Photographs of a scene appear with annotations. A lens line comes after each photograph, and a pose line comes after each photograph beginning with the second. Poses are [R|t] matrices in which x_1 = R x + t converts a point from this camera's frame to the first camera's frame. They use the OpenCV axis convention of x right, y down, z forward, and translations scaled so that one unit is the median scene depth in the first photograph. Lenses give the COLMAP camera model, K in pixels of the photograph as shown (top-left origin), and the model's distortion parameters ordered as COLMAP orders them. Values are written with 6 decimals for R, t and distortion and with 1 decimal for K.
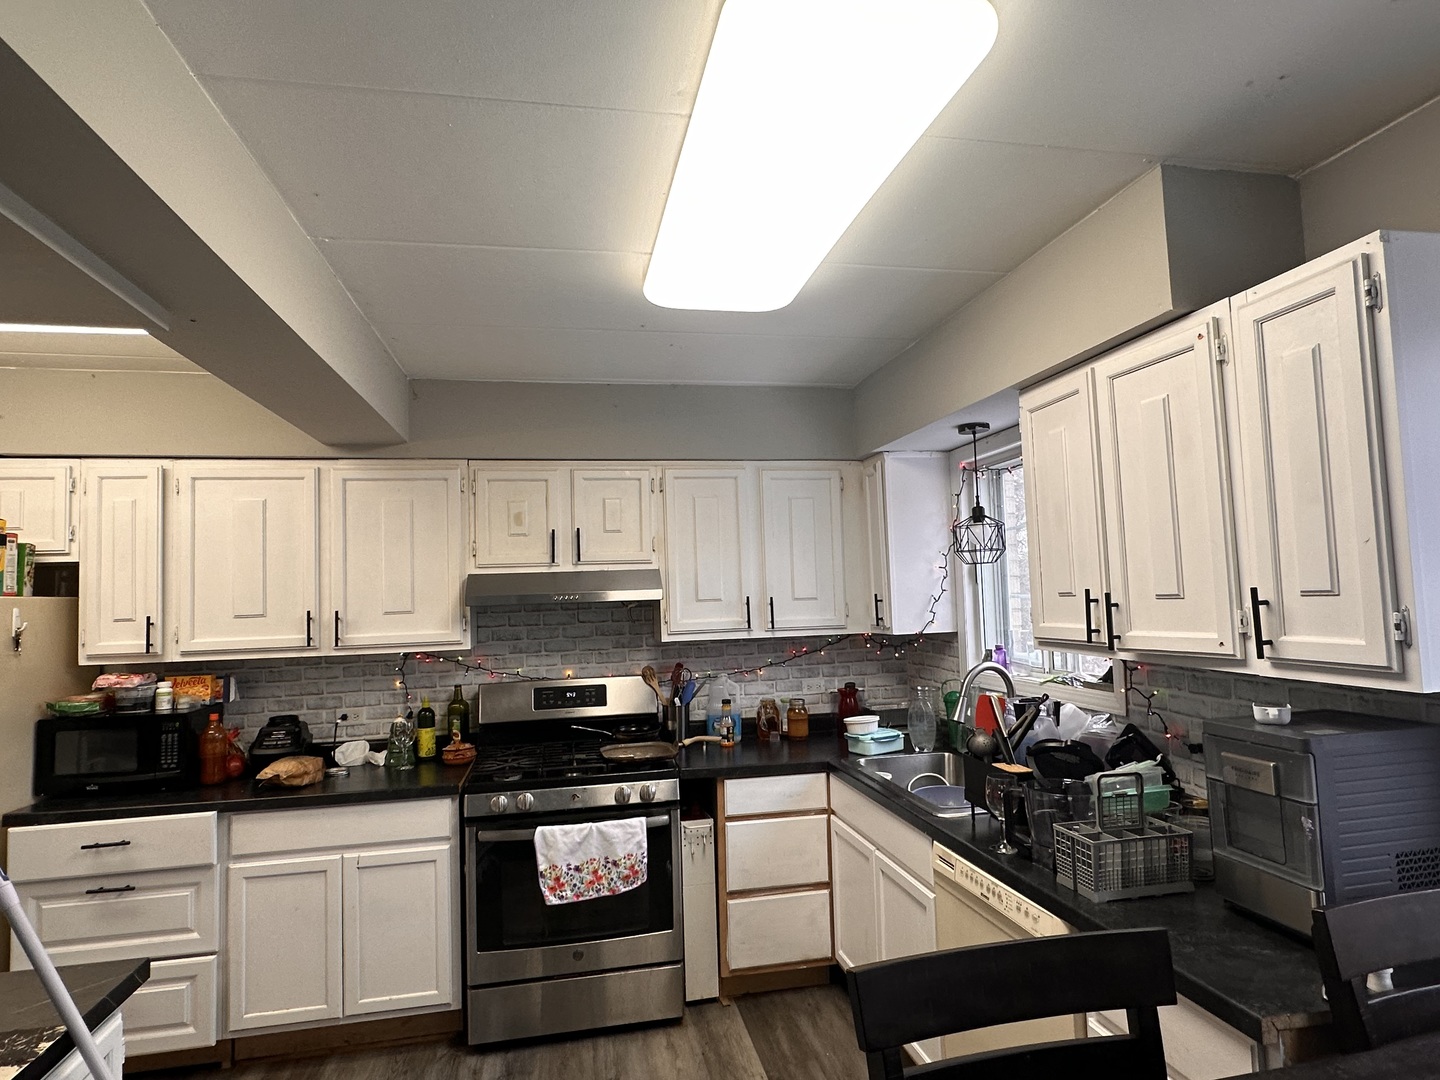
lens RADIAL K [[790.9, 0, 722.6], [0, 790.9, 544.9], [0, 0, 1]] dist [0.001299, 0.001015]
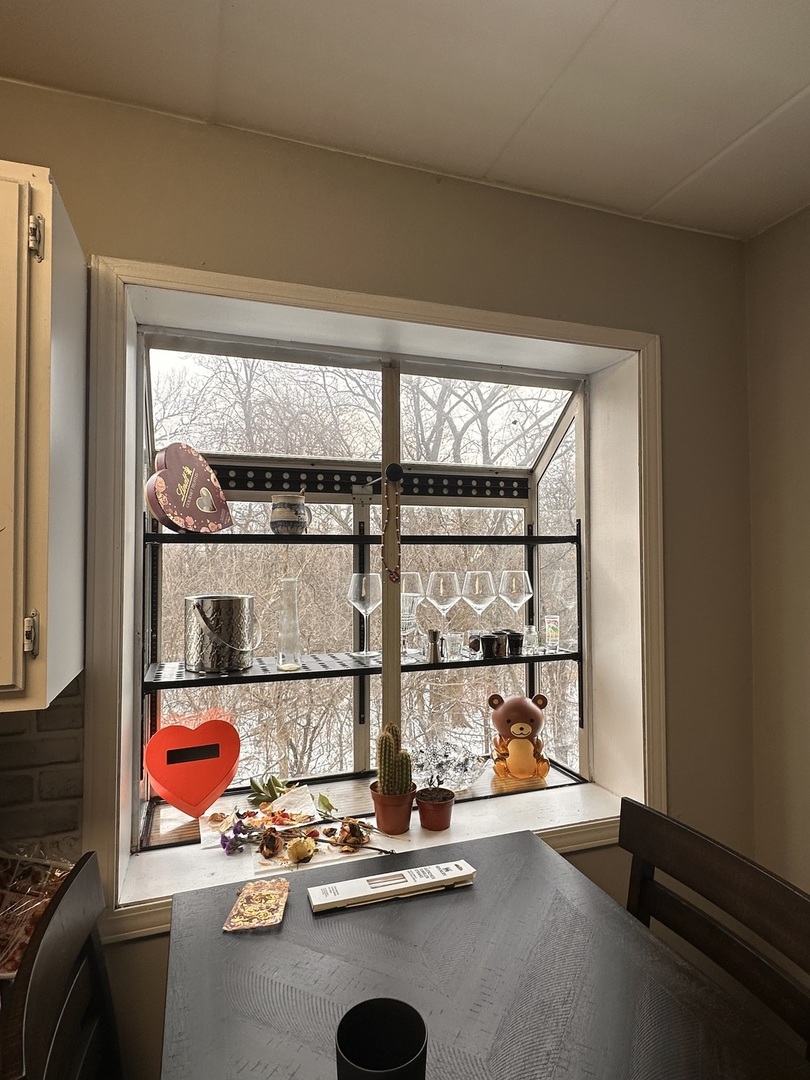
lens RADIAL K [[593.2, 0, 405.0], [0, 593.2, 540.0], [0, 0, 1]] dist [0.001299, 0.001015]
pose [[-0.127907, 0.050617, 0.990494, 0.132148], [-0.059383, 0.996514, -0.058593, 0.012088], [-0.990007, -0.066313, -0.124455, 0.529796]]
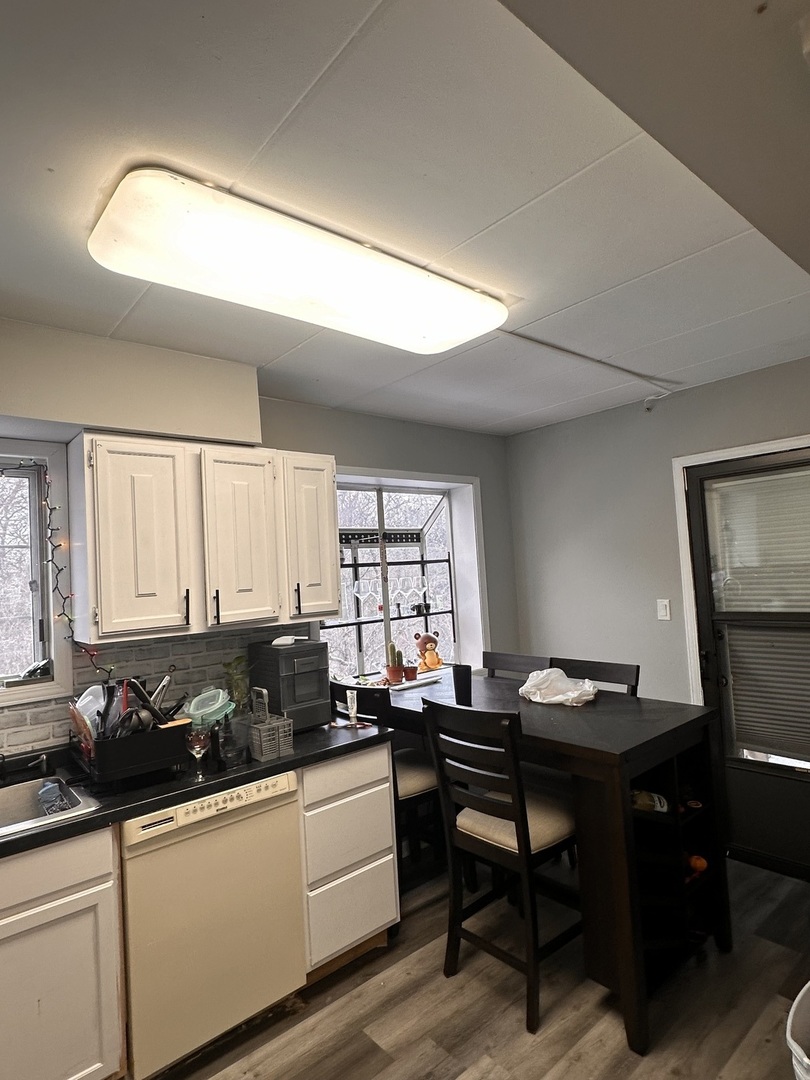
lens RADIAL K [[593.2, 0, 405.0], [0, 593.2, 540.0], [0, 0, 1]] dist [0.001299, 0.001015]
pose [[-0.483409, 0.102416, 0.869383, -0.872639], [0.012593, 0.993843, -0.110076, 0.109737], [-0.875304, -0.042264, -0.481723, 1.407967]]
